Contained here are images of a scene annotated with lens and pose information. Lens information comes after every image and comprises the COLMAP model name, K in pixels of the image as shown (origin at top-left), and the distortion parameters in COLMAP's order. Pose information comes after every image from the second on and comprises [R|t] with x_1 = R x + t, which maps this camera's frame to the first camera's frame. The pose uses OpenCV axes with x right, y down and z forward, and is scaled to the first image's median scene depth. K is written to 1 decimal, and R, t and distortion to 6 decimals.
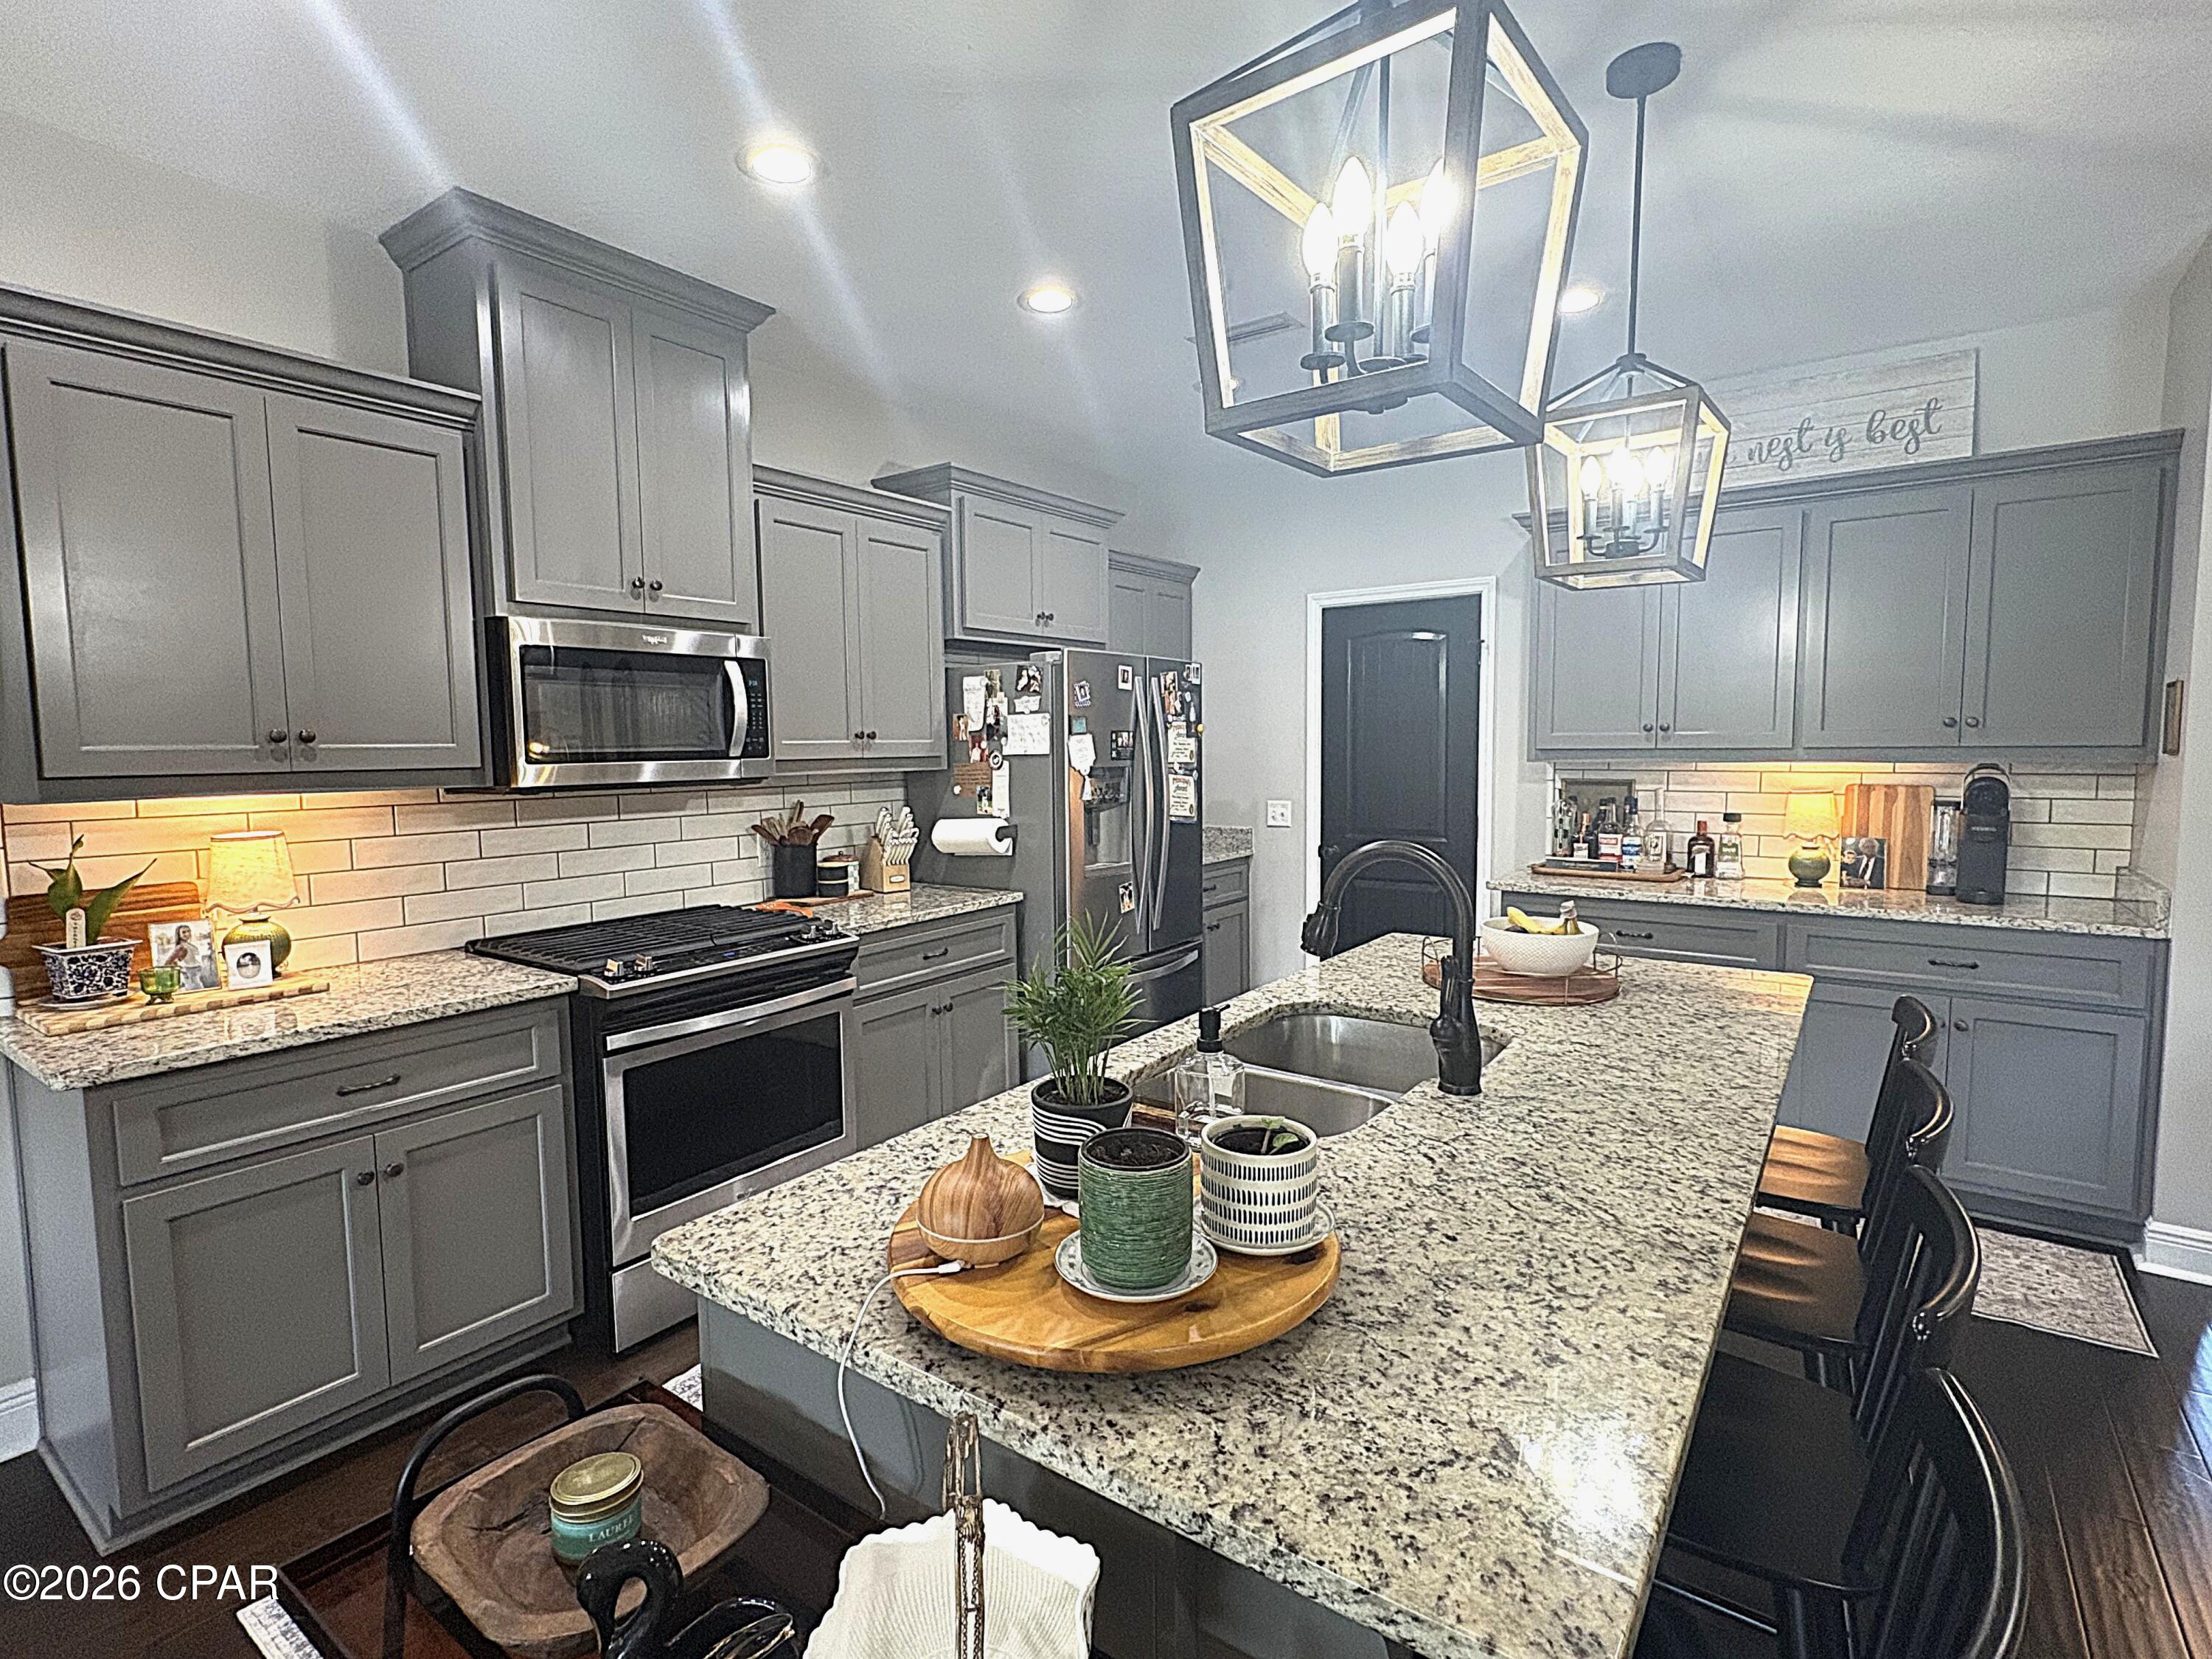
lens RADIAL K [[1075.4, 0, 1105.1], [0, 1075.4, 835.9], [0, 0, 1]] dist [-0.002163, 0.000540]
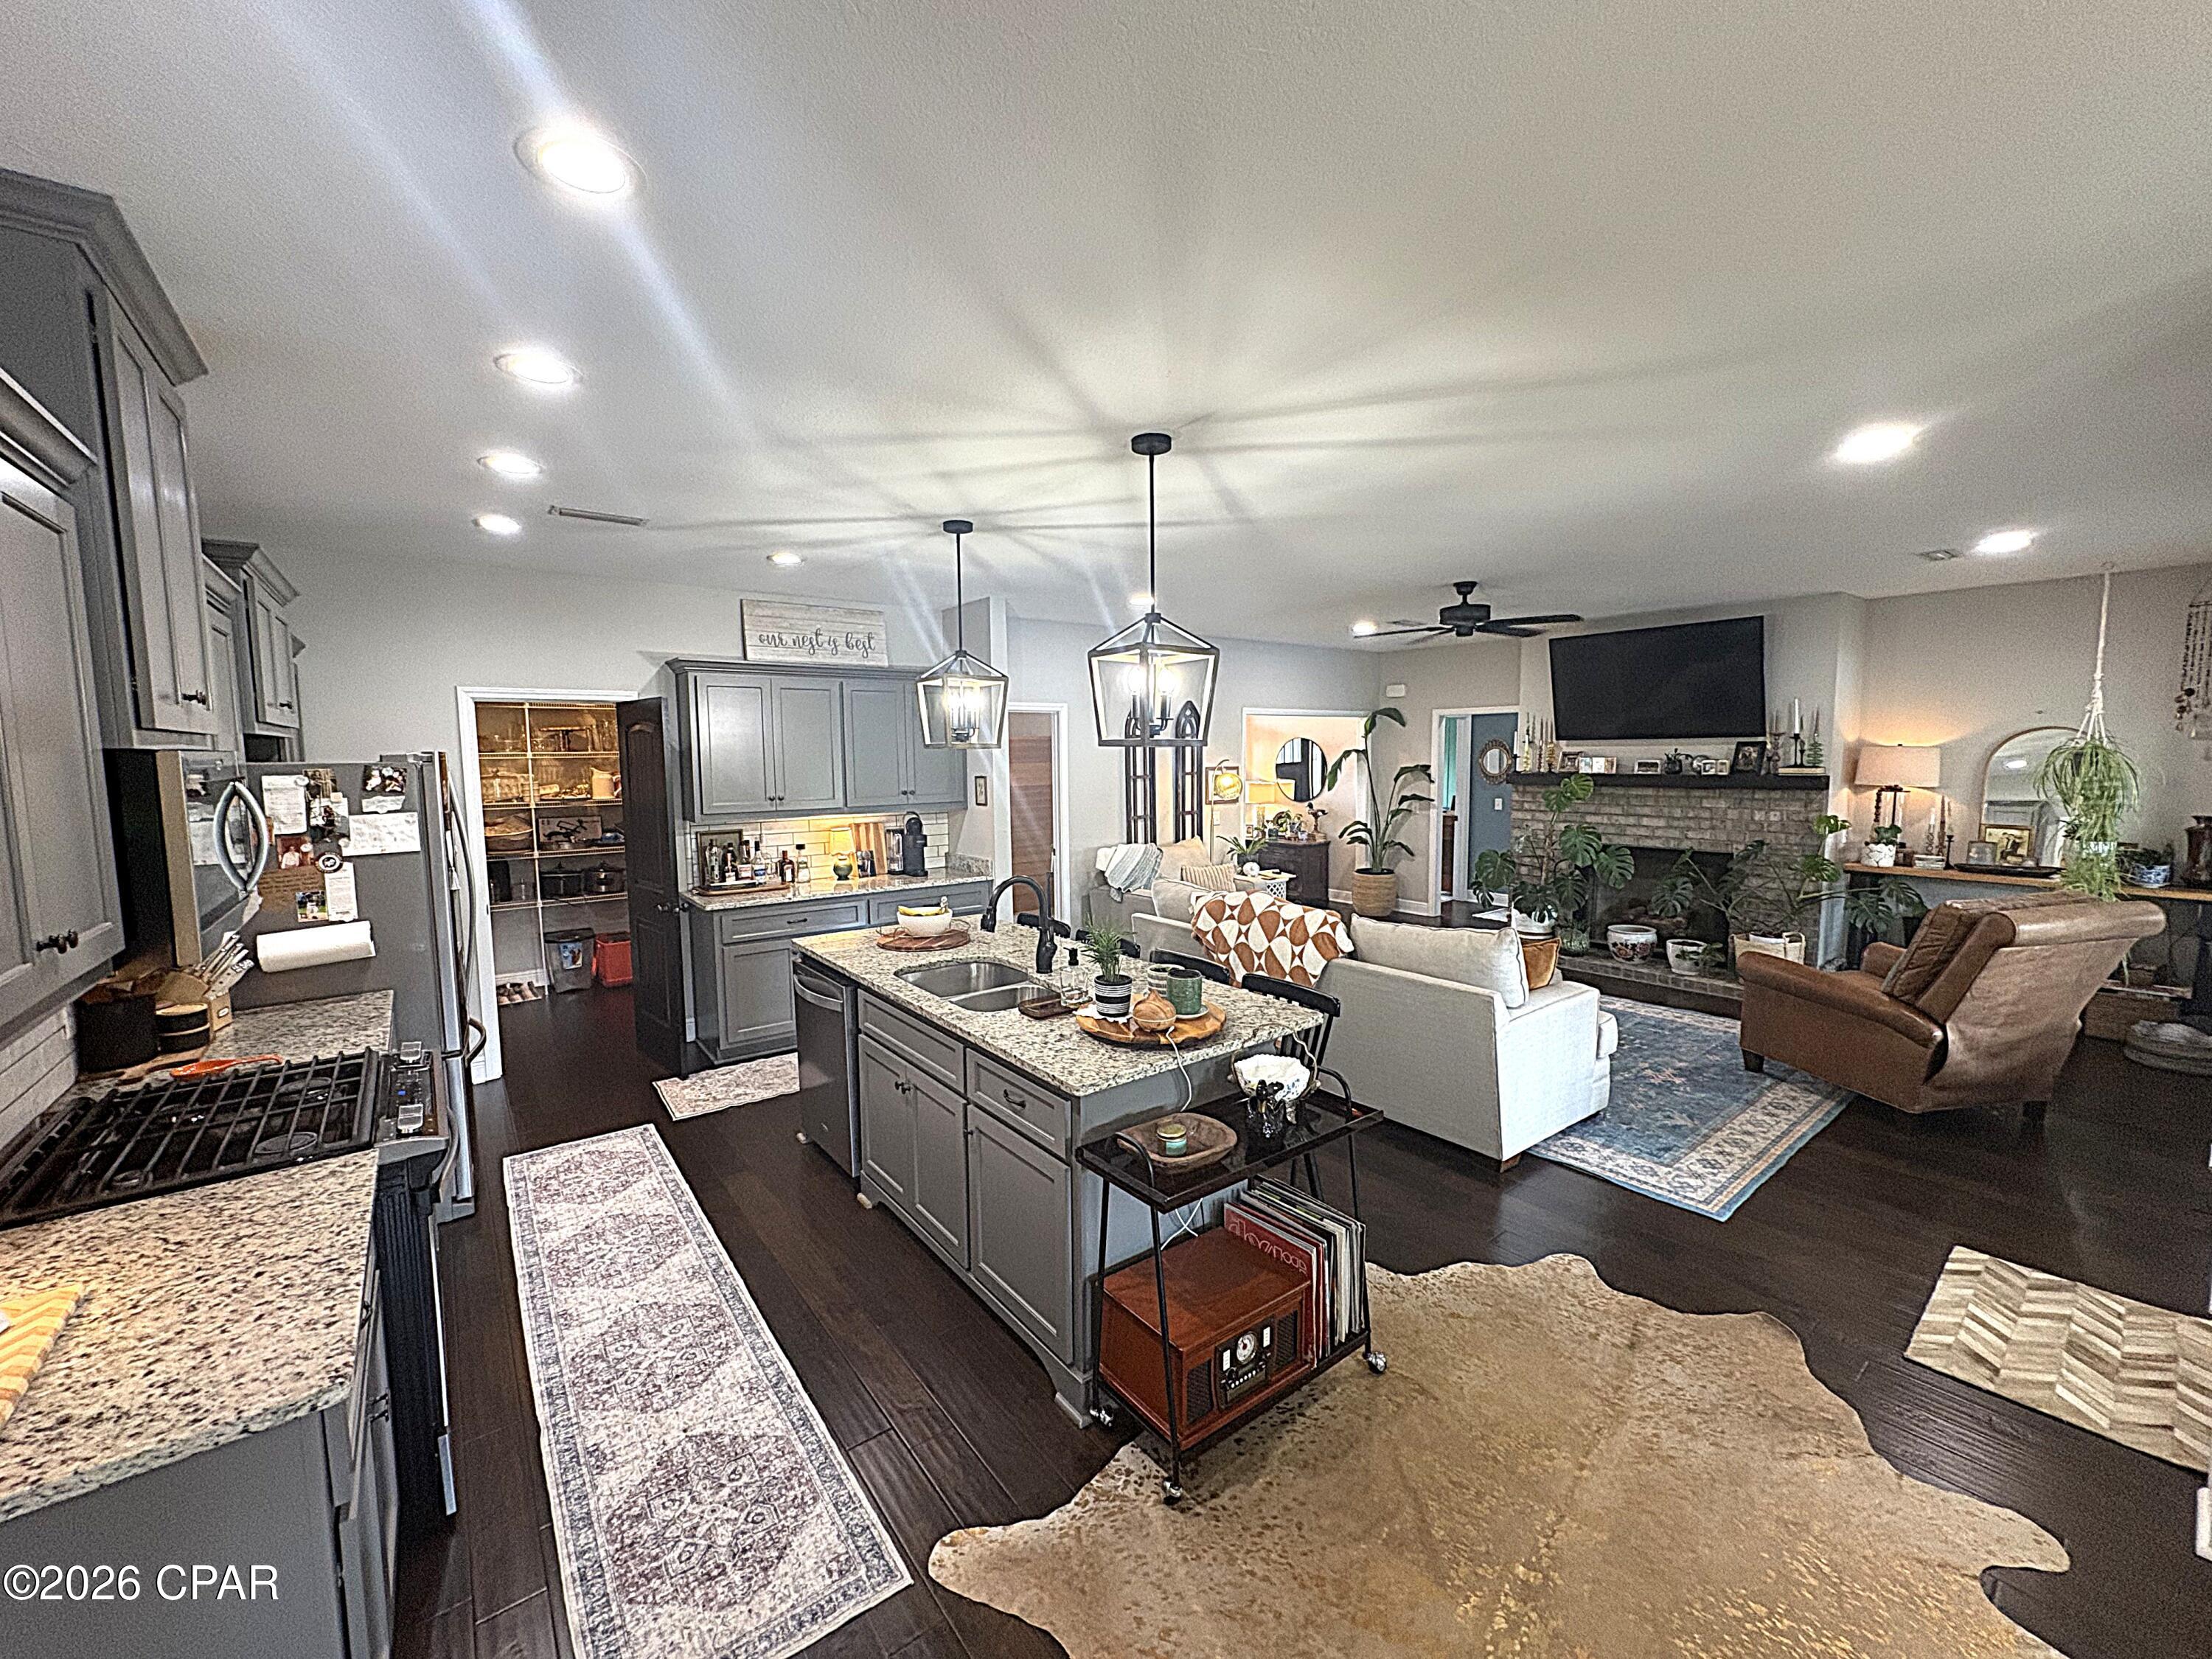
lens RADIAL K [[882.3, 0, 1108.1], [0, 882.3, 829.4], [0, 0, 1]] dist [-0.001879, 0.000059]
pose [[0.279555, -0.079004, 0.956874, -0.891152], [0.092289, 0.994205, 0.055124, -0.107558], [-0.955684, 0.072899, 0.285227, 0.151881]]
